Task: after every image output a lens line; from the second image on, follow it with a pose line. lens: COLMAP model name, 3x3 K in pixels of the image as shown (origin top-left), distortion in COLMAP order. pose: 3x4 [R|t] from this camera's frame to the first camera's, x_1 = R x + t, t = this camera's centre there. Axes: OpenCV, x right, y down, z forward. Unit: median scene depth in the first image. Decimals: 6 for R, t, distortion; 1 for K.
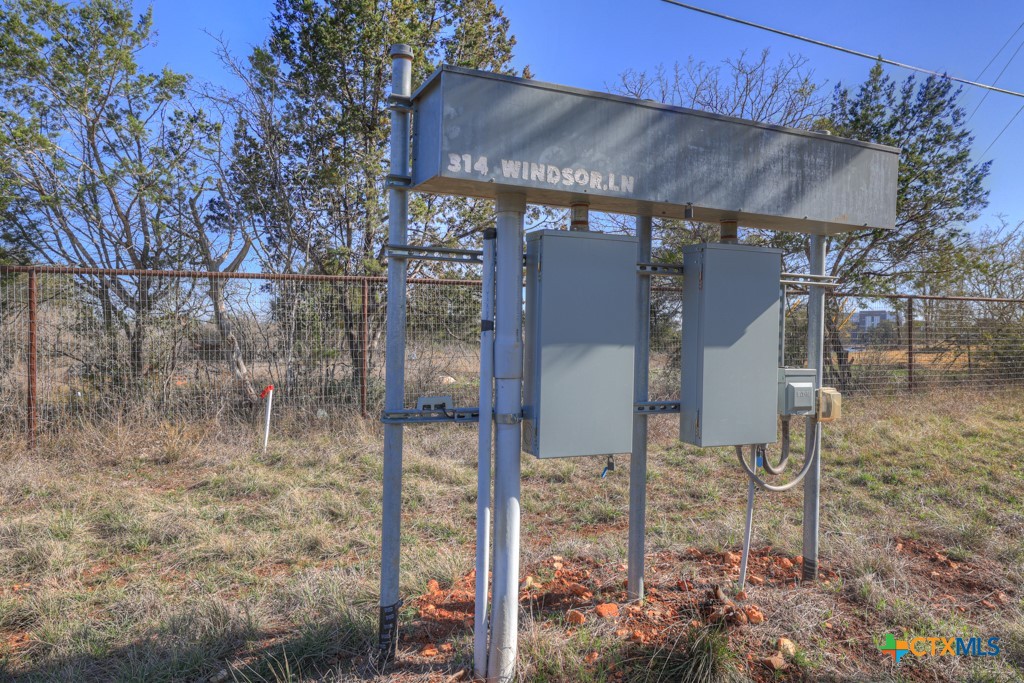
lens RADIAL K [[676.6, 0, 500.3], [0, 676.6, 335.4], [0, 0, 1]] dist [-0.005497, 0.035554]
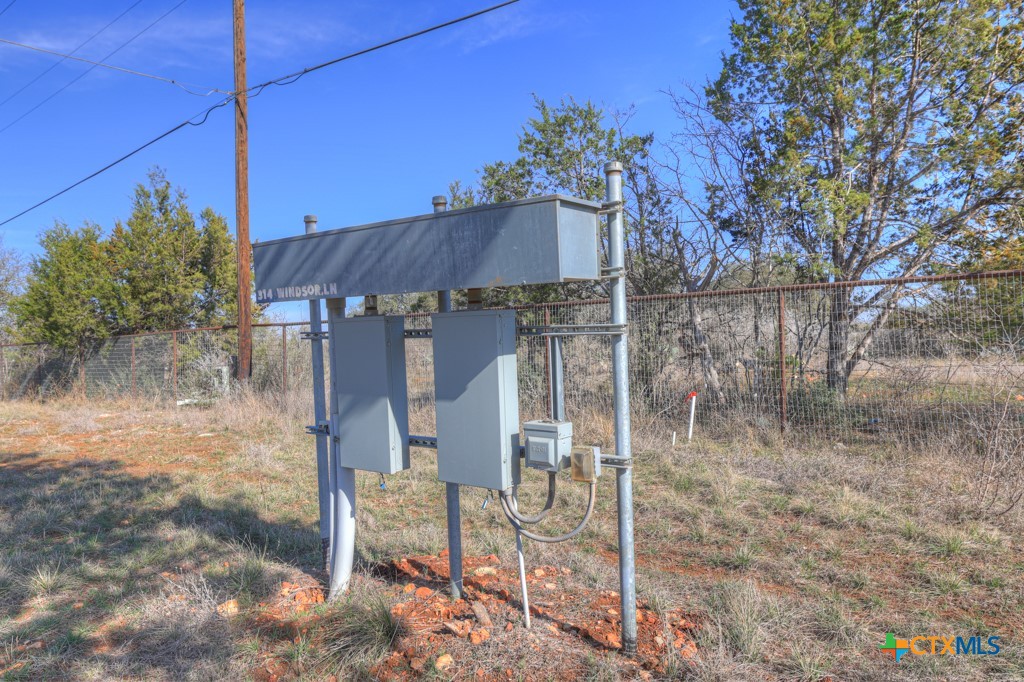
lens RADIAL K [[676.6, 0, 500.3], [0, 676.6, 334.9], [0, 0, 1]] dist [-0.005497, 0.035554]
pose [[0.497539, -0.017117, -0.867273, 1.584597], [0.033856, 0.999427, -0.000303, -0.104953], [0.866781, -0.029212, 0.497833, 0.546927]]
